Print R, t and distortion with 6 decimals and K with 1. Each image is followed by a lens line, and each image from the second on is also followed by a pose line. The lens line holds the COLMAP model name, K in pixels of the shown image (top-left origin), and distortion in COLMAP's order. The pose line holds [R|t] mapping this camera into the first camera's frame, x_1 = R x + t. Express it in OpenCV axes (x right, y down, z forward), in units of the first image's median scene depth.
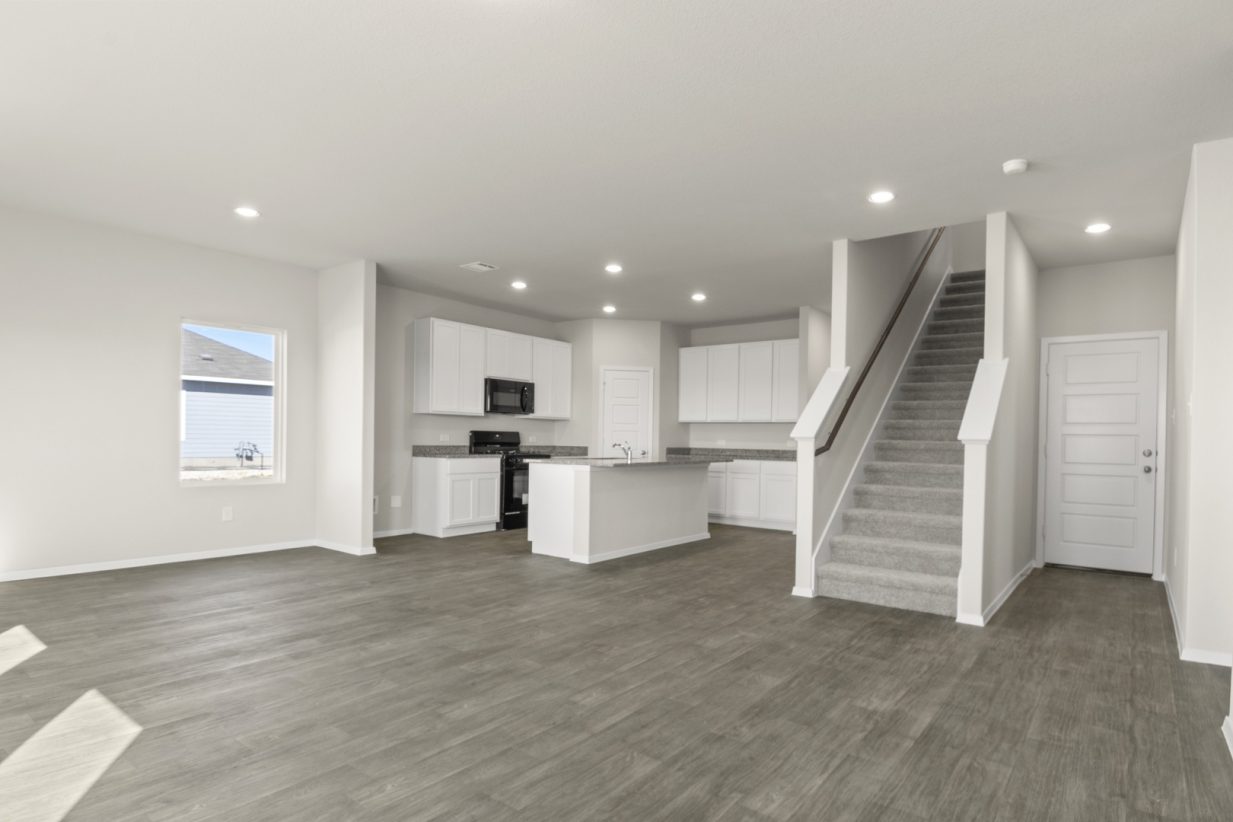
lens RADIAL K [[670.9, 0, 649.6], [0, 670.9, 444.6], [0, 0, 1]] dist [-0.003018, -0.001975]
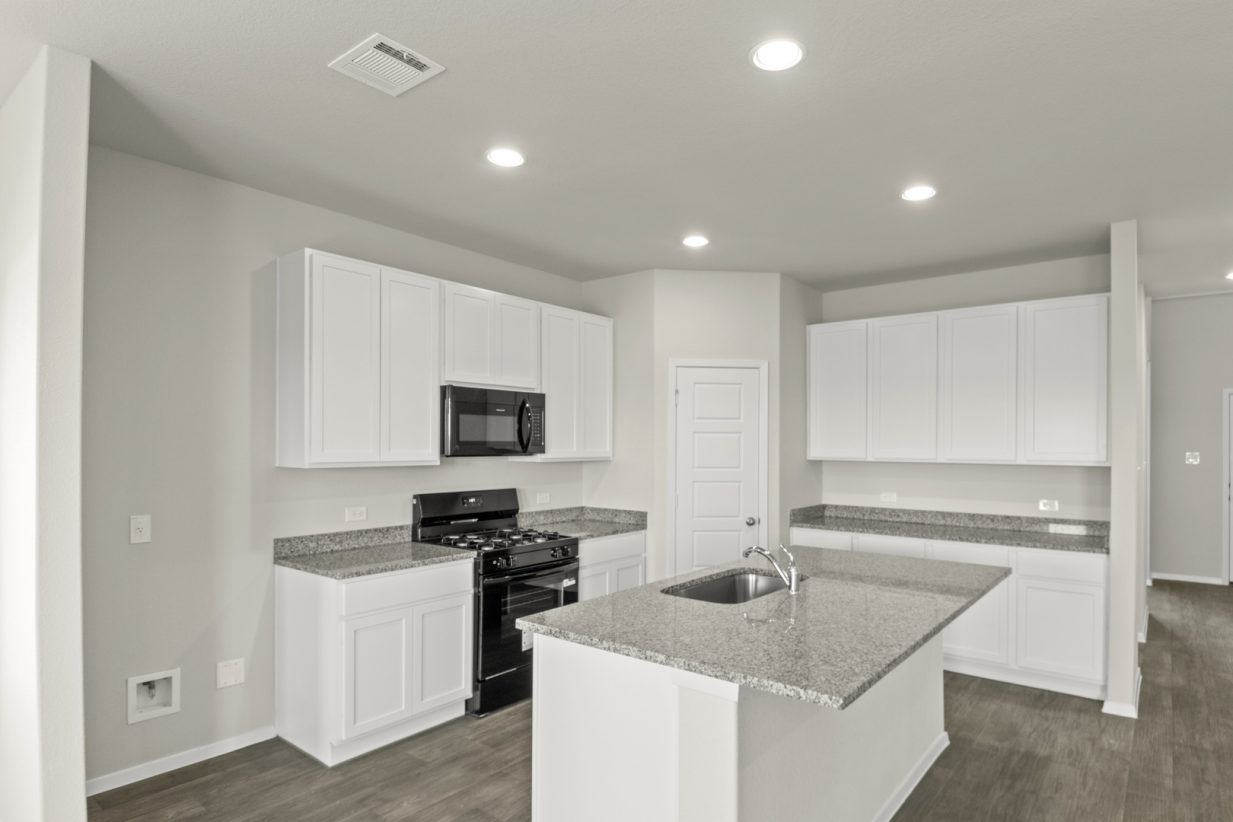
lens RADIAL K [[670.9, 0, 649.6], [0, 670.9, 444.6], [0, 0, 1]] dist [-0.003018, -0.001975]
pose [[0.999793, -0.014607, -0.014139, -0.097653], [0.014465, 0.999845, -0.010066, -0.053609], [0.014283, 0.009860, 0.999849, 0.562191]]
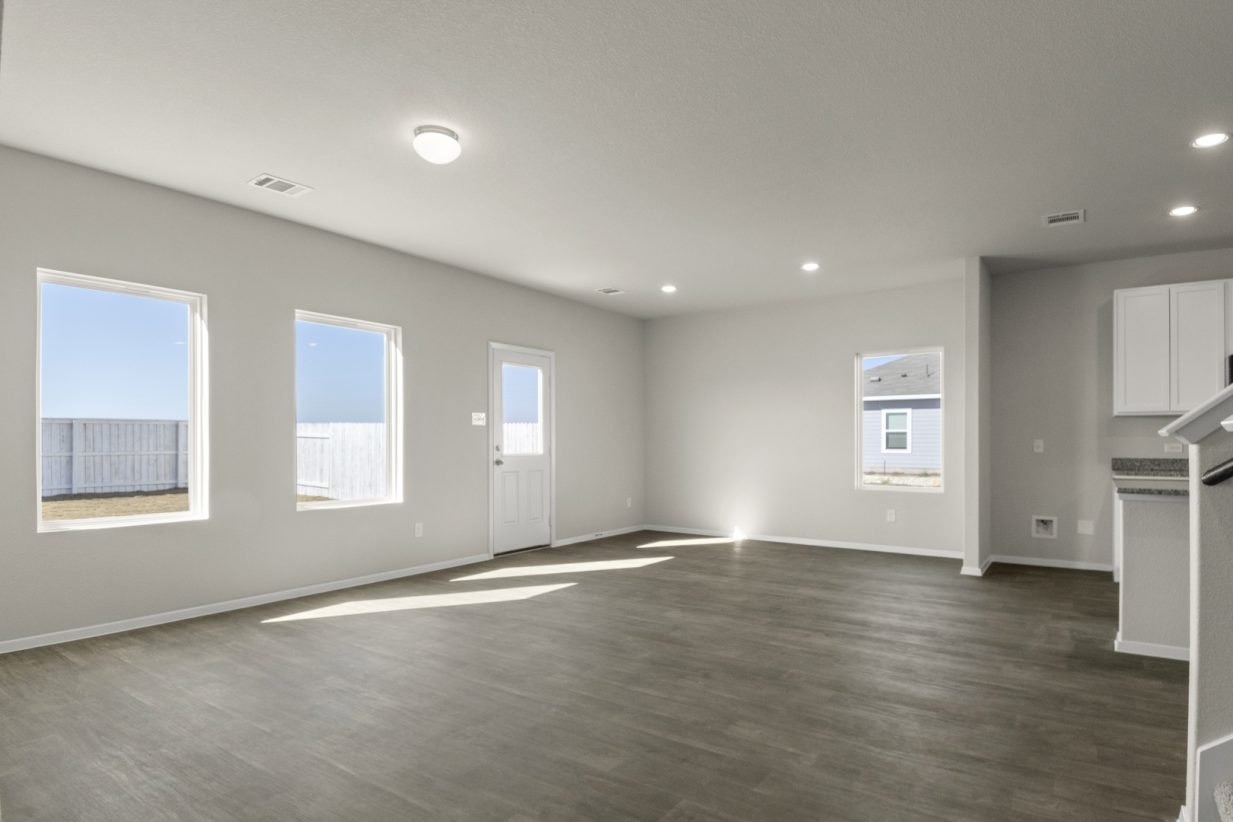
lens RADIAL K [[670.9, 0, 649.6], [0, 670.9, 444.6], [0, 0, 1]] dist [-0.003018, -0.001975]
pose [[0.041286, -0.005849, -0.999130, 0.405941], [-0.013565, 0.999887, -0.006414, -0.001787], [0.999055, 0.013818, 0.041202, 0.436392]]
